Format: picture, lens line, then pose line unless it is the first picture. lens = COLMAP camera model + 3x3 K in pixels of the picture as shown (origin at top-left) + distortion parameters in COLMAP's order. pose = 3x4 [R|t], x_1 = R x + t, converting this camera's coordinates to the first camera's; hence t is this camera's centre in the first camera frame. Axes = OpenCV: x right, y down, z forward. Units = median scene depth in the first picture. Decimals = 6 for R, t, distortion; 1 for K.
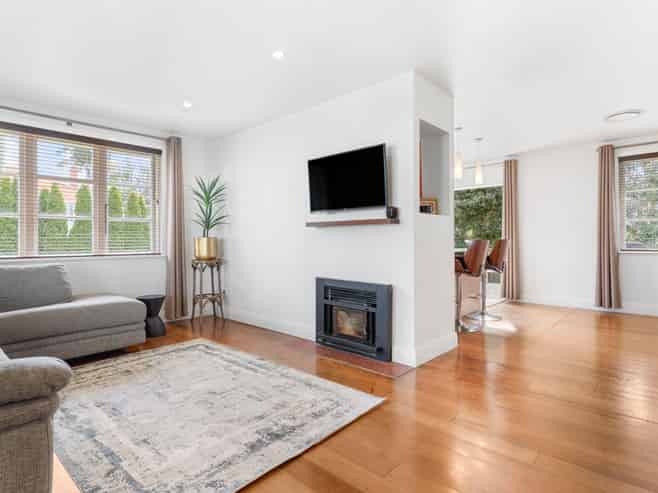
lens RADIAL K [[360.1, 0, 336.4], [0, 360.1, 243.9], [0, 0, 1]] dist [0.004664, 0.000999]
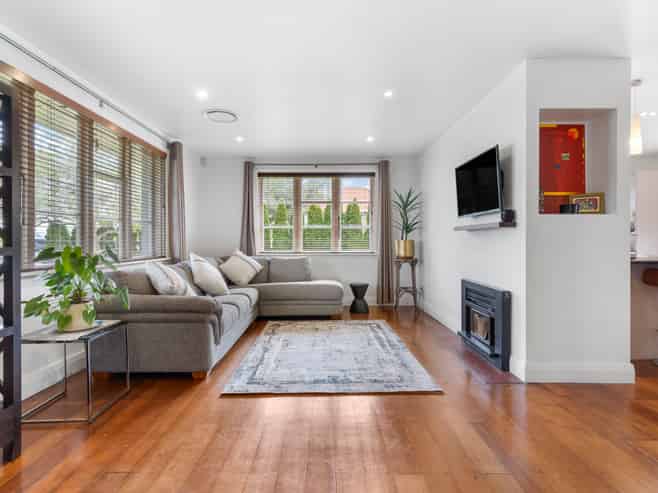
lens RADIAL K [[360.1, 0, 336.4], [0, 360.1, 243.9], [0, 0, 1]] dist [0.004664, 0.000999]
pose [[0.687872, 0.008648, -0.725780, 0.492814], [-0.009124, 0.999953, 0.003268, -0.009554], [0.725775, 0.004374, 0.687919, 0.010656]]
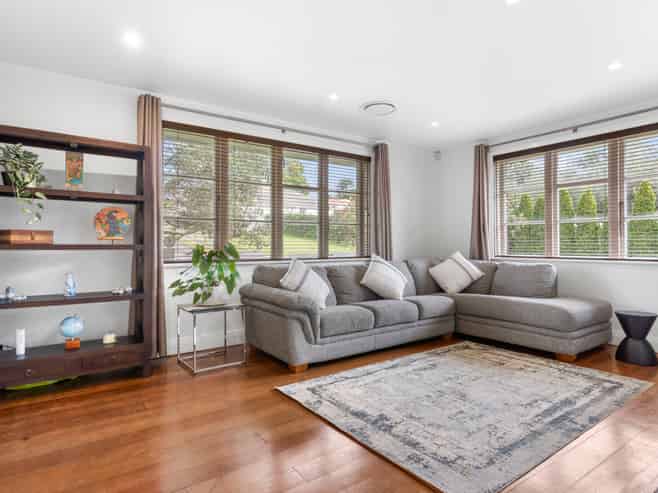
lens RADIAL K [[392.2, 0, 330.5], [0, 392.2, 241.8], [0, 0, 1]] dist [0.001825, 0.001058]
pose [[-0.220691, 0.000129, -0.975344, 0.585346], [-0.007318, 0.999972, 0.001788, -0.010950], [0.975316, 0.007532, -0.220683, 0.642371]]
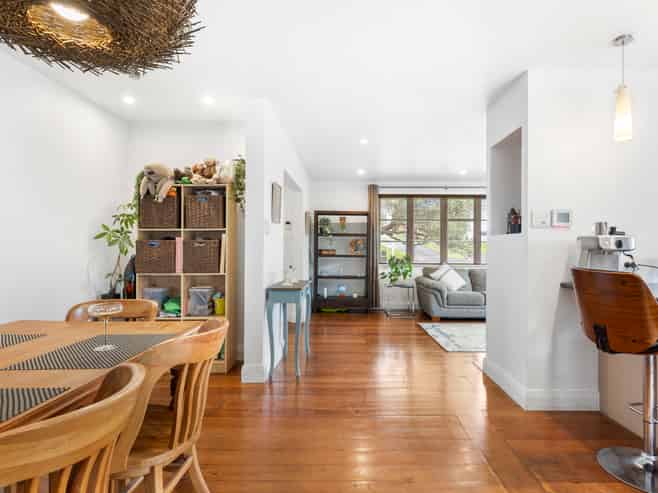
lens RADIAL K [[360.1, 0, 336.4], [0, 360.1, 243.9], [0, 0, 1]] dist [0.004664, 0.000999]
pose [[-0.767363, -0.003732, -0.641202, 1.146051], [-0.003840, 0.999992, -0.001224, -0.057250], [0.641201, 0.001523, -0.767371, 1.383376]]
